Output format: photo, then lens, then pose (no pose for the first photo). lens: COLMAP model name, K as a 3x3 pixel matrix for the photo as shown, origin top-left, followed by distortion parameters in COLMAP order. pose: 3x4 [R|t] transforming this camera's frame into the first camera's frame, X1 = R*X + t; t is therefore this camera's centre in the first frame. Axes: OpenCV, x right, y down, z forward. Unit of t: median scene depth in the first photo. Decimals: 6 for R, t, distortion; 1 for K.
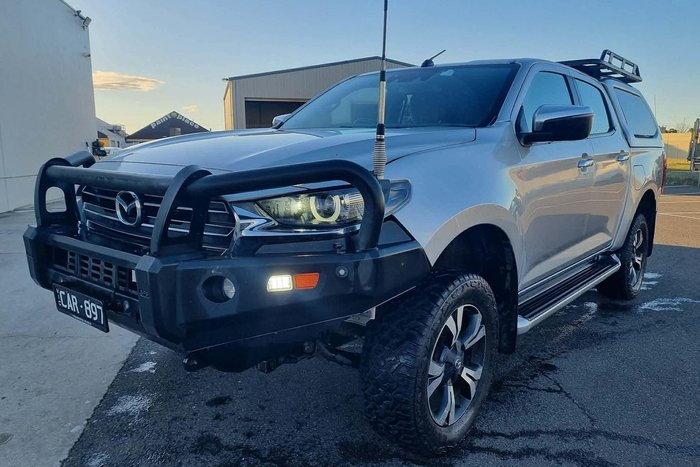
lens RADIAL K [[537.6, 0, 350.0], [0, 537.6, 233.5], [0, 0, 1]] dist [0.028489, 0.002284]
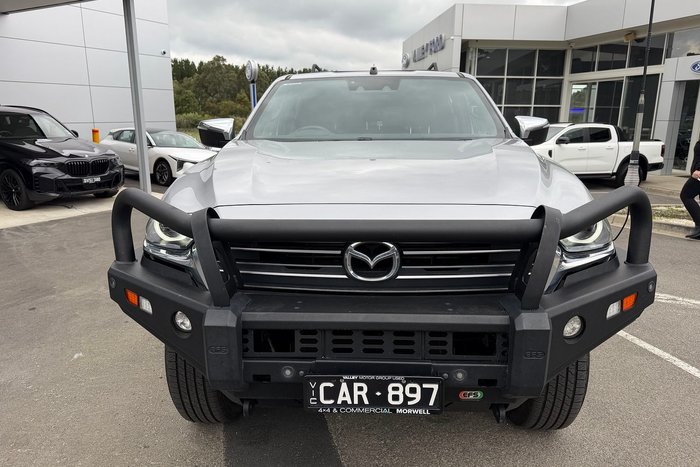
lens RADIAL K [[524.3, 0, 350.4], [0, 524.3, 217.4], [0, 0, 1]] dist [0.024829, 0.003729]
pose [[0.800877, -0.121519, 0.586369, -0.901331], [0.110518, 0.992367, 0.054710, -0.160009], [-0.588542, 0.020989, 0.808194, 0.375392]]
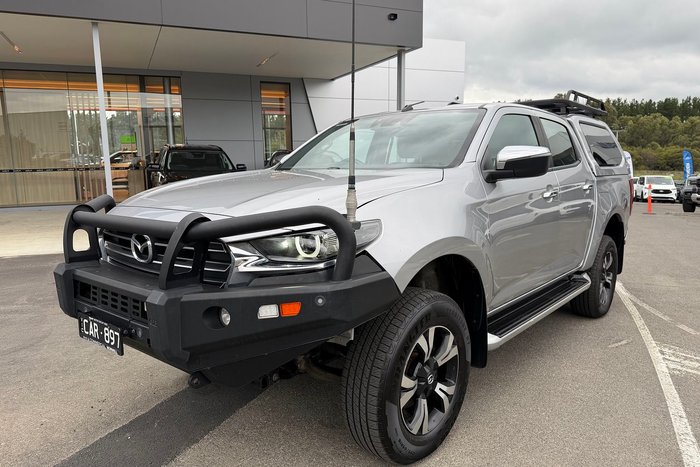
lens RADIAL K [[524.3, 0, 350.4], [0, 524.3, 217.4], [0, 0, 1]] dist [0.024829, 0.003729]
pose [[0.999684, -0.017976, -0.017546, 0.063951], [0.016871, 0.997981, -0.061232, -0.034392], [0.018611, 0.060917, 0.997969, -0.138500]]
